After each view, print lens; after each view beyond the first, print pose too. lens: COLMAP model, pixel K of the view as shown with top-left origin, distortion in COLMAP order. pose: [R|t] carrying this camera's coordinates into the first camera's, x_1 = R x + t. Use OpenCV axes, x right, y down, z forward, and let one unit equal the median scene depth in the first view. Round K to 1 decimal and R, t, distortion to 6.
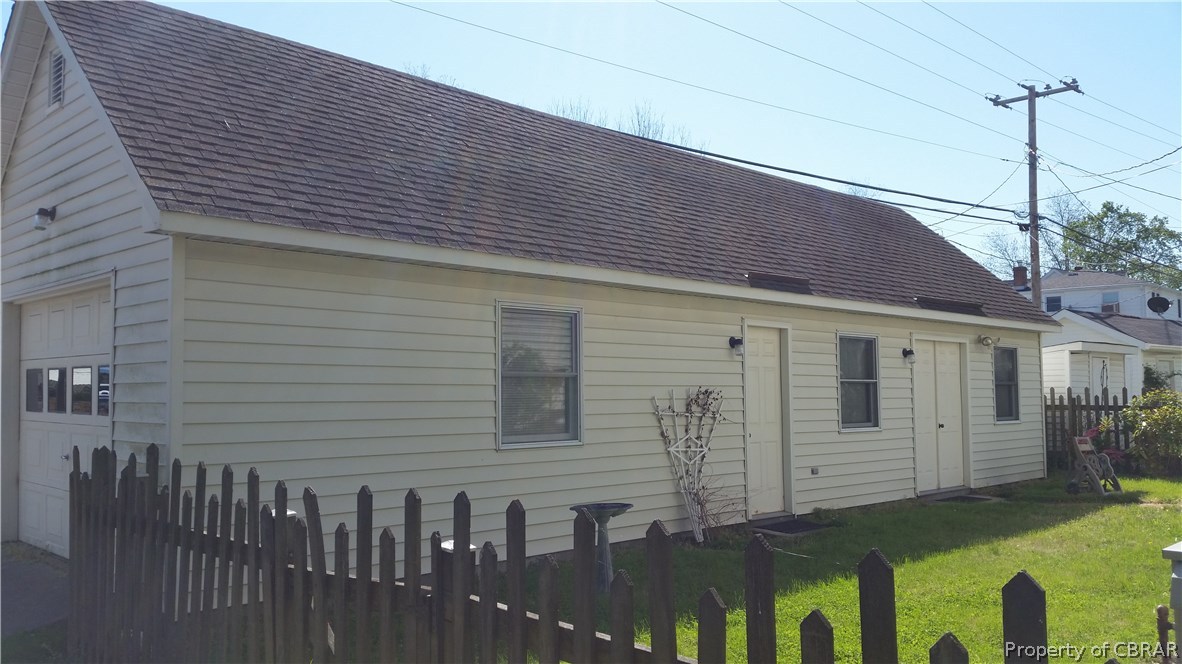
lens RADIAL K [[972.9, 0, 591.6], [0, 972.9, 331.0], [0, 0, 1]] dist [0.095768, -0.069529]
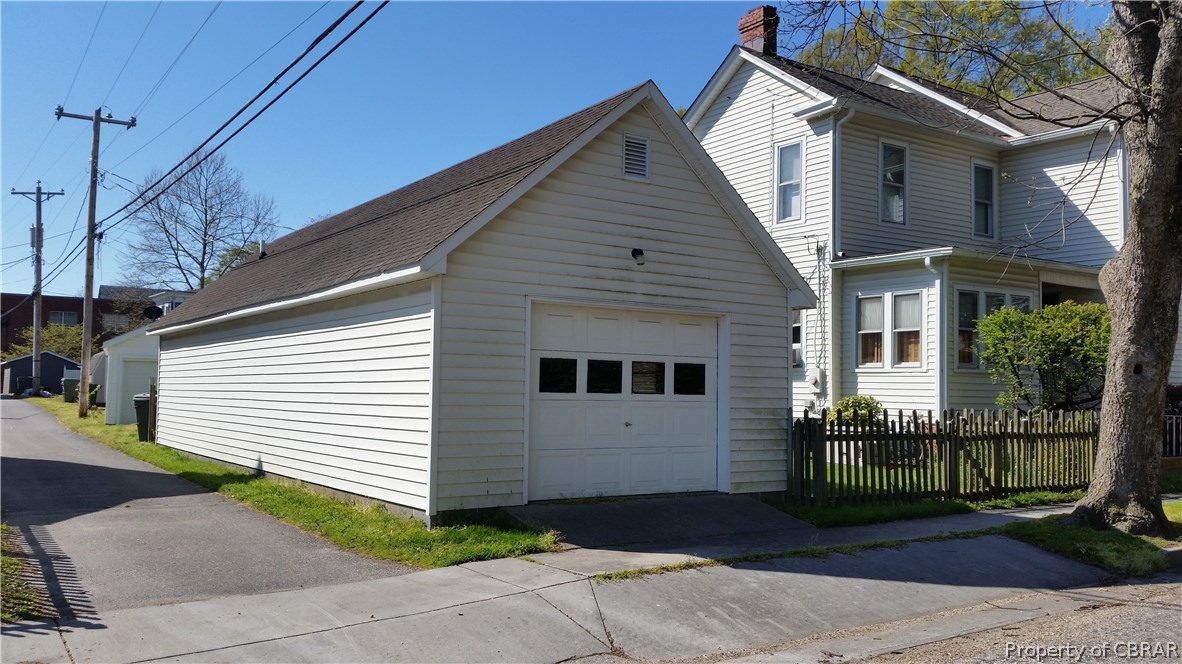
lens RADIAL K [[972.9, 0, 563.3], [0, 972.9, 351.7], [0, 0, 1]] dist [0.095768, -0.069529]
pose [[0.196360, 0.040122, 0.979711, -0.583641], [-0.076114, 0.996771, -0.025565, 0.021552], [-0.977573, -0.069550, 0.198780, 0.224535]]
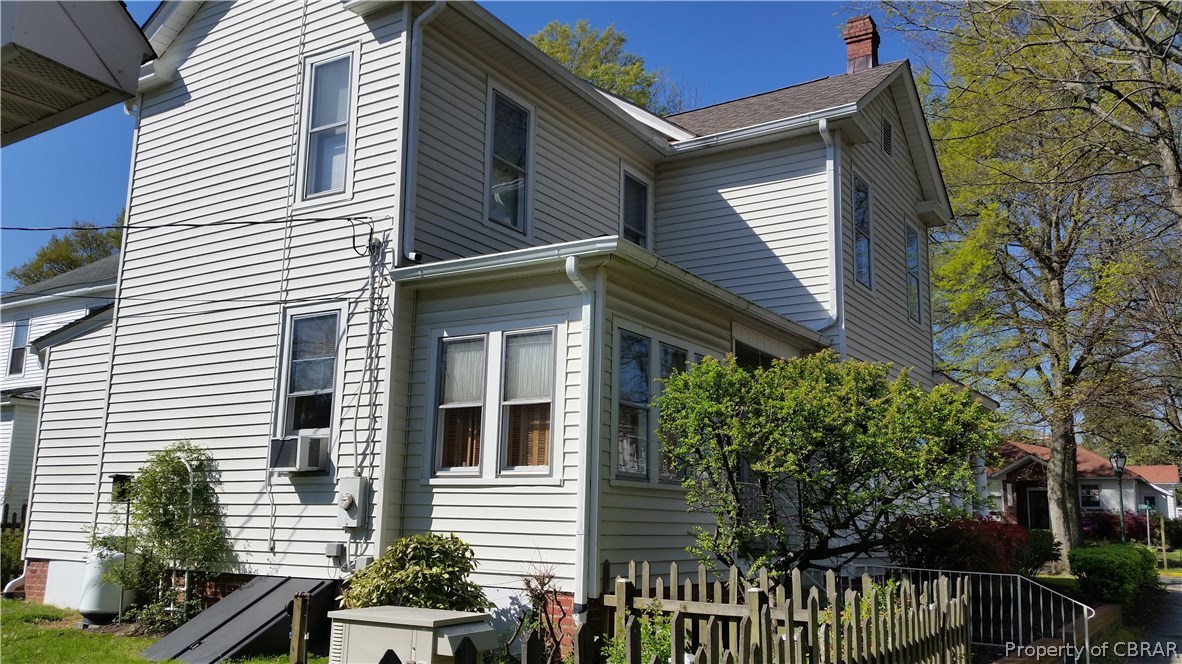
lens RADIAL K [[972.9, 0, 589.8], [0, 972.9, 343.8], [0, 0, 1]] dist [0.095768, -0.069529]
pose [[-0.217608, 0.169859, 0.961142, -0.299264], [-0.082689, 0.977992, -0.191558, 0.016642], [-0.972527, -0.121160, -0.198774, 0.189043]]
